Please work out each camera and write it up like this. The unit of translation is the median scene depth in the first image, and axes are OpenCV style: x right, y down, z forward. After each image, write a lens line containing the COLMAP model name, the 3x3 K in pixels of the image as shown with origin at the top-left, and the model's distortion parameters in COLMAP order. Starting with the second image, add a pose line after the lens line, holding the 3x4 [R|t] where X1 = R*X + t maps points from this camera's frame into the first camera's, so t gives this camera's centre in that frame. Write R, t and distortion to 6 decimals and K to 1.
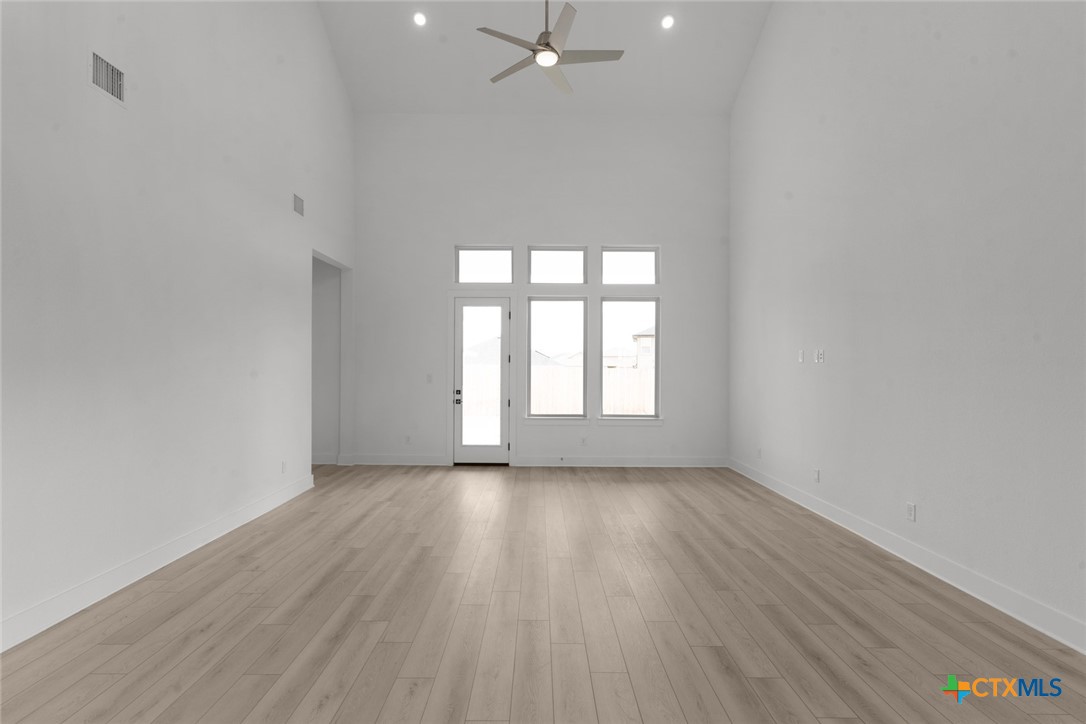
lens RADIAL K [[530.9, 0, 539.9], [0, 530.9, 363.3], [0, 0, 1]] dist [-0.001207, 0.000296]
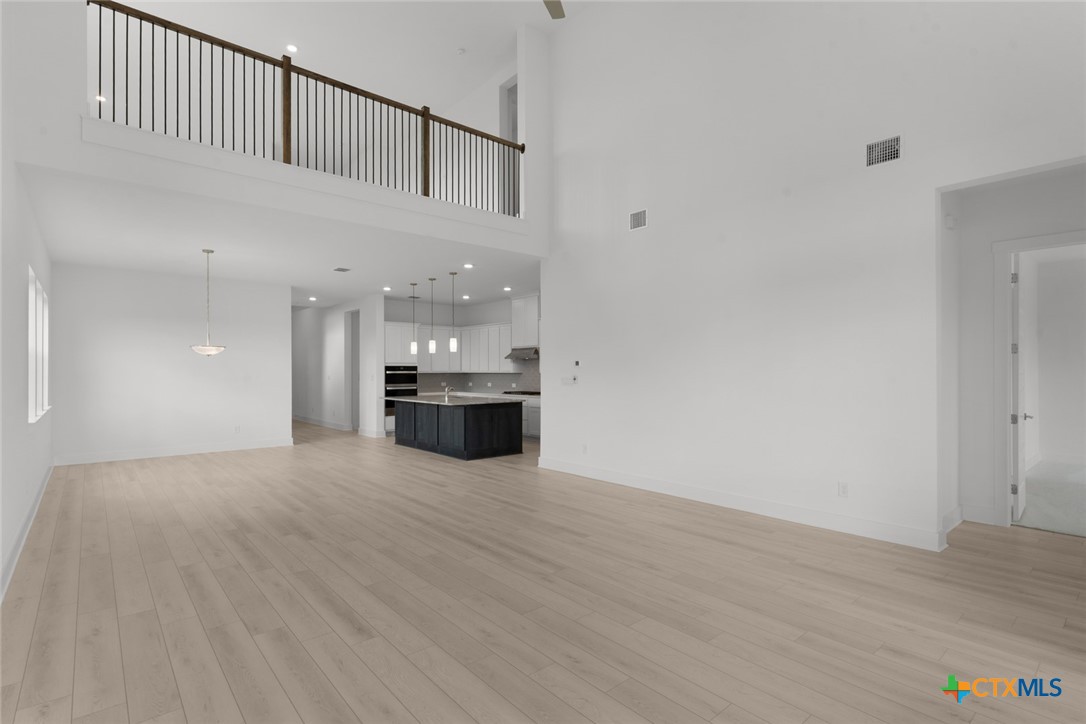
lens RADIAL K [[530.9, 0, 538.1], [0, 530.9, 366.6], [0, 0, 1]] dist [-0.001207, 0.000296]
pose [[-0.769759, -0.006390, -0.638302, 0.656336], [0.004320, 0.999875, -0.015219, 0.021514], [0.638320, -0.014472, -0.769635, 2.109911]]
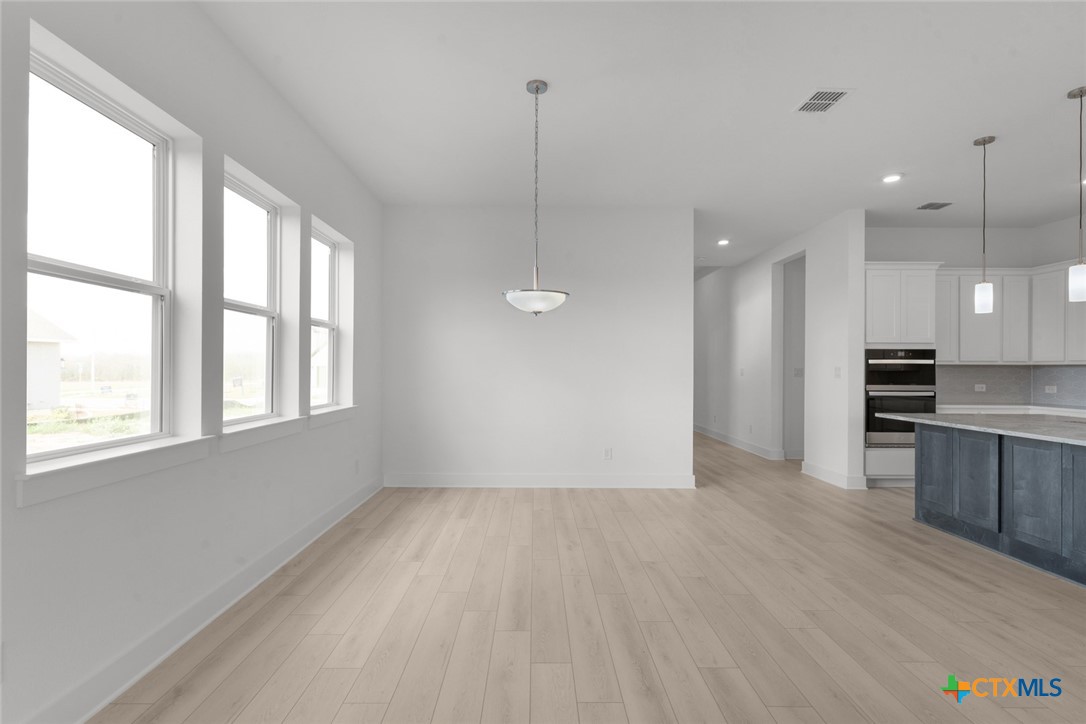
lens RADIAL K [[530.9, 0, 542.6], [0, 530.9, 365.2], [0, 0, 1]] dist [-0.001207, 0.000296]
pose [[-0.999893, -0.011503, -0.009040, 0.497999], [-0.011395, 0.999864, -0.011960, 0.032840], [0.009176, -0.011856, -0.999888, 1.420245]]
